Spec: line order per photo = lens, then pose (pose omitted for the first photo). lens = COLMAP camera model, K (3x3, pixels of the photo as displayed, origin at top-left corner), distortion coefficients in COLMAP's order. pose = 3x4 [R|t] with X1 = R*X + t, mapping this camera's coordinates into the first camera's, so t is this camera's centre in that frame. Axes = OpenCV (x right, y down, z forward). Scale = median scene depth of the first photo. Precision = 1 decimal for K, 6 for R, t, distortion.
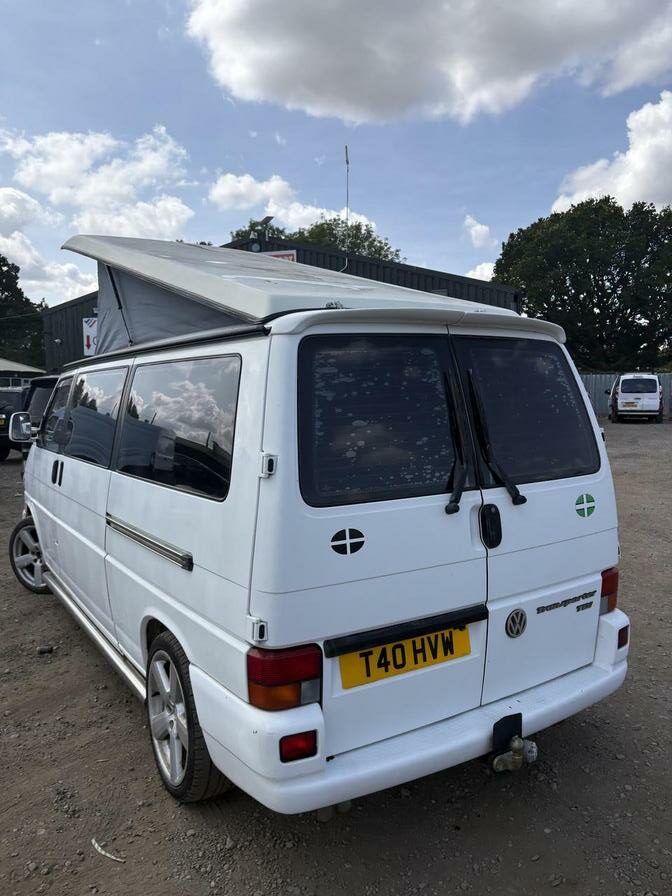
lens RADIAL K [[699.9, 0, 377.1], [0, 699.9, 432.3], [0, 0, 1]] dist [0.032041, -0.034543]
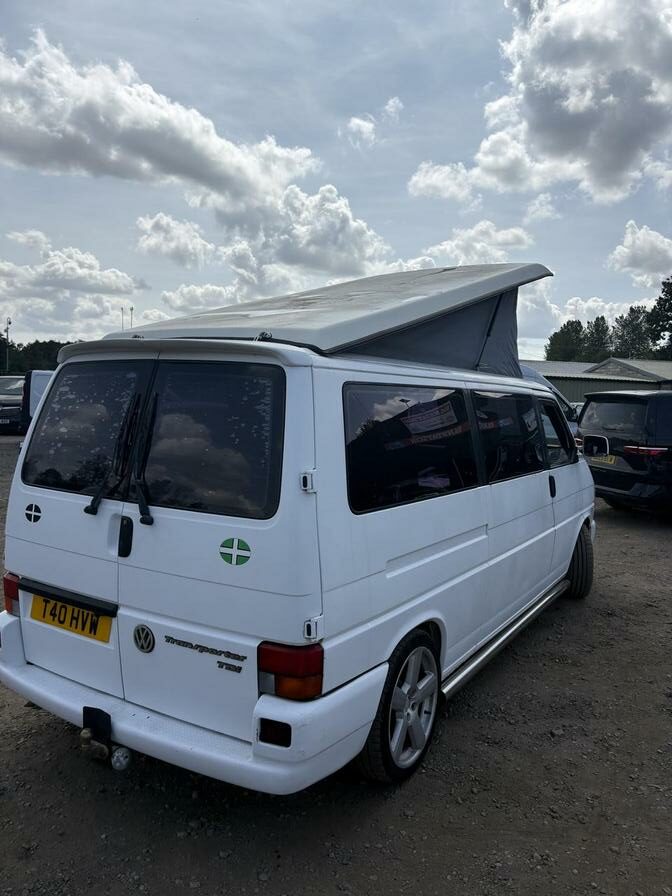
lens RADIAL K [[699.9, 0, 338.7], [0, 699.9, 449.5], [0, 0, 1]] dist [0.032041, -0.034543]
pose [[0.397369, 0.098996, -0.912303, 1.267444], [-0.093958, 0.993328, 0.066863, -0.102977], [0.912836, 0.059150, 0.404020, 0.857313]]
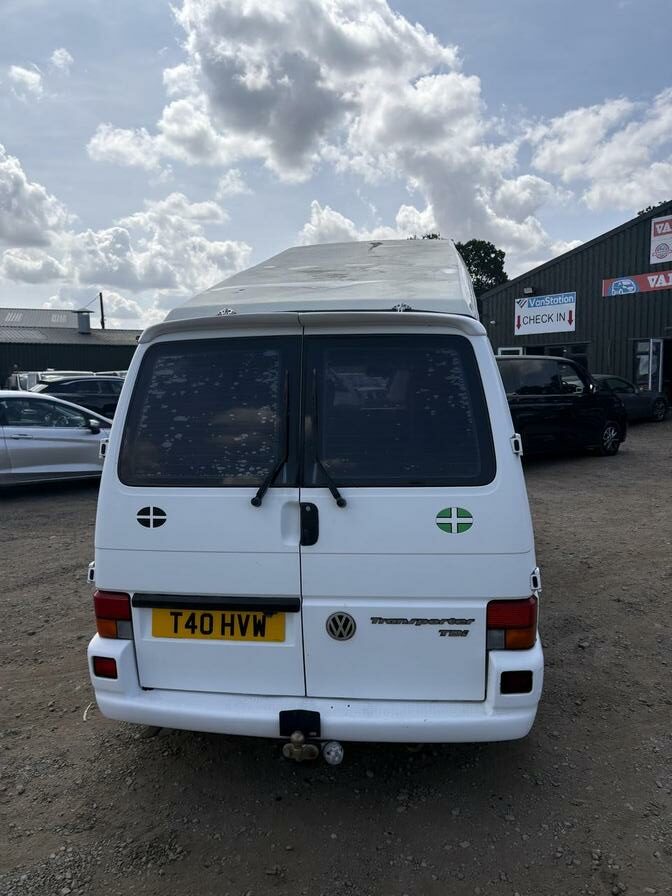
lens RADIAL K [[699.9, 0, 347.6], [0, 699.9, 456.0], [0, 0, 1]] dist [0.032041, -0.034543]
pose [[0.745967, 0.078605, -0.661328, 0.869460], [-0.032013, 0.996094, 0.082286, -0.050733], [0.665213, -0.040212, 0.745570, 0.288762]]
